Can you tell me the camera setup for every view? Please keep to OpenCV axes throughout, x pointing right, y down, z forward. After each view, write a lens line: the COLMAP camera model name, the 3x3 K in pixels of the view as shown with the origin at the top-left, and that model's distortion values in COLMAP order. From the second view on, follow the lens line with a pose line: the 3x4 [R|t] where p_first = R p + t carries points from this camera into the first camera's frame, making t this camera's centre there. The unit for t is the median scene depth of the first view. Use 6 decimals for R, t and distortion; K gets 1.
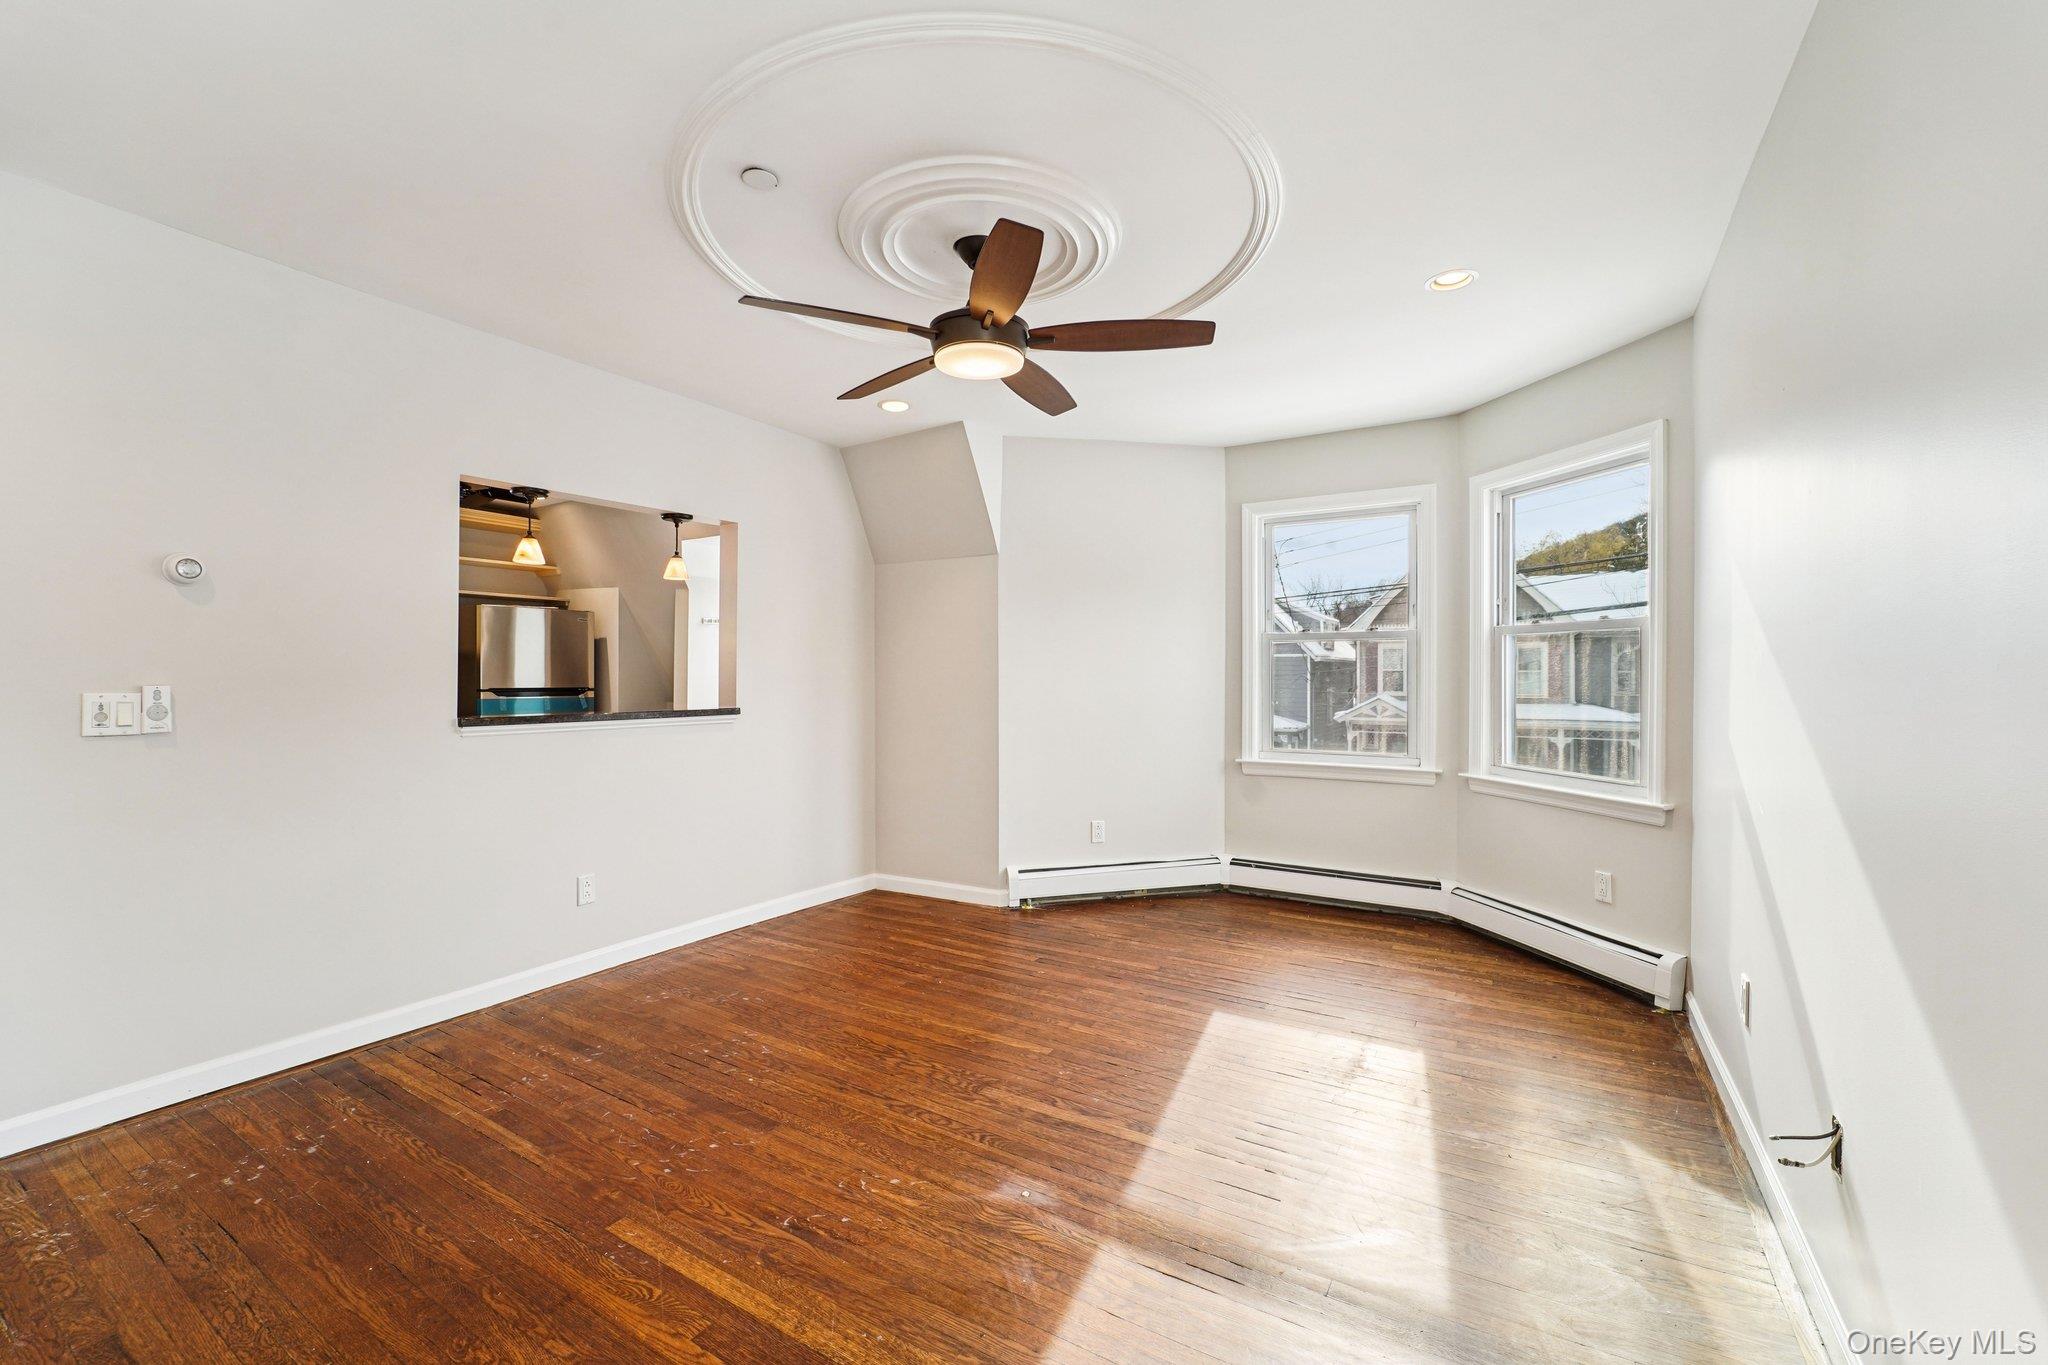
lens RADIAL K [[841.3, 0, 1024.2], [0, 841.3, 676.7], [0, 0, 1]] dist [-0.015891, -0.004938]
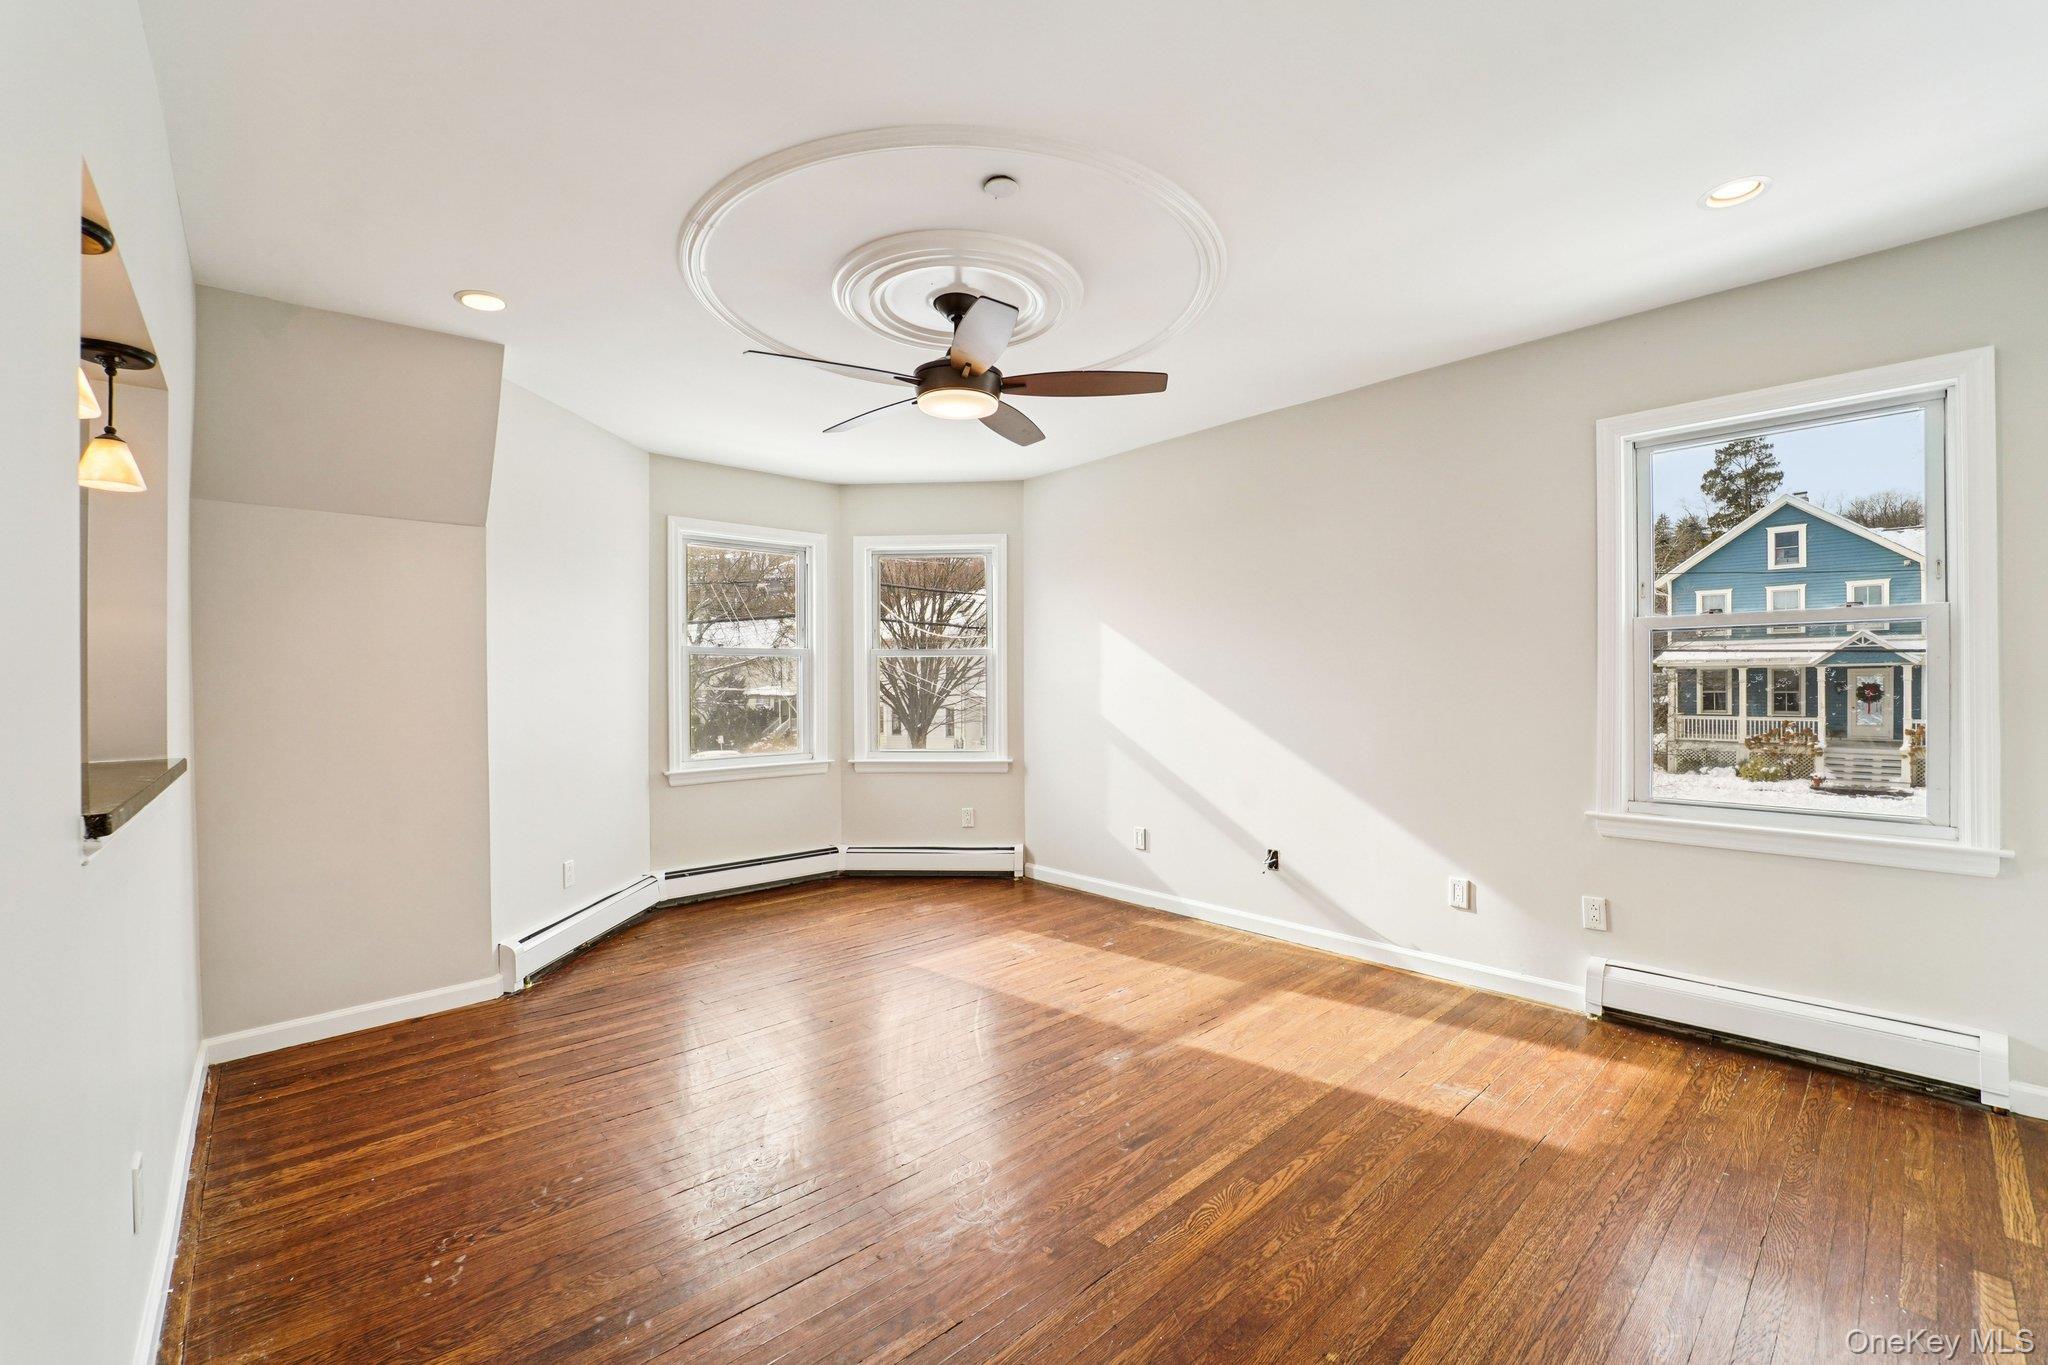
lens RADIAL K [[845.9, 0, 1022.4], [0, 845.9, 689.3], [0, 0, 1]] dist [-0.018885, -0.003291]
pose [[0.272638, -0.009109, 0.962074, -0.920264], [0.010262, 0.999926, 0.006560, -0.002585], [-0.962062, 0.008084, 0.272711, 0.510315]]
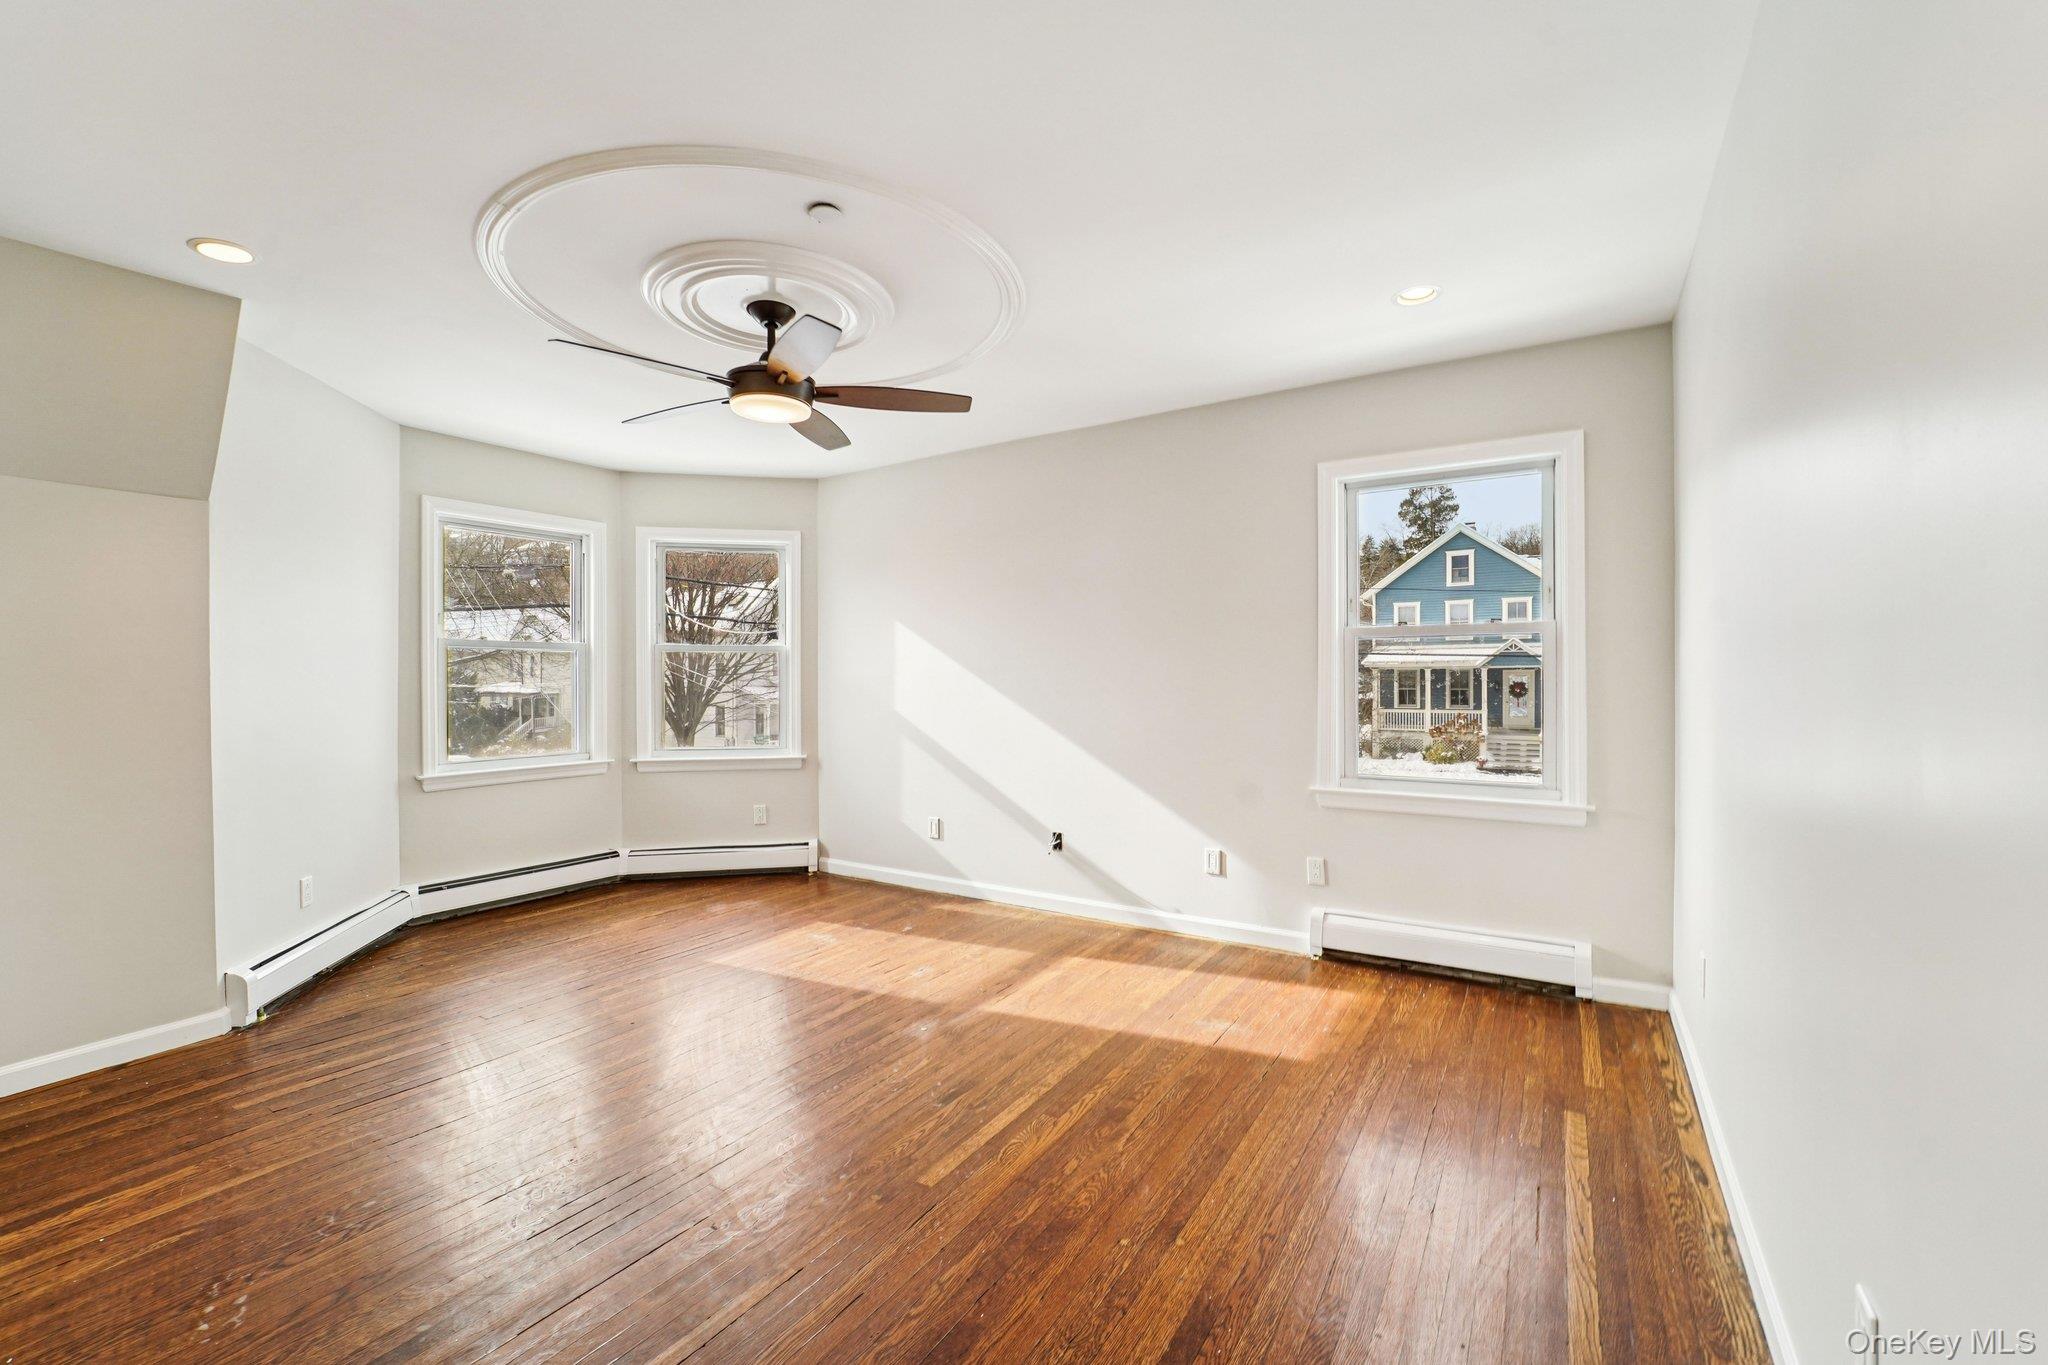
lens RADIAL K [[843.9, 0, 1022.2], [0, 843.9, 685.7], [0, 0, 1]] dist [-0.021499, 0.000047]
pose [[0.013362, -0.008177, 0.999877, -0.993976], [0.007520, 0.999939, 0.008077, -0.002418], [-0.999882, 0.007411, 0.013423, 0.534106]]
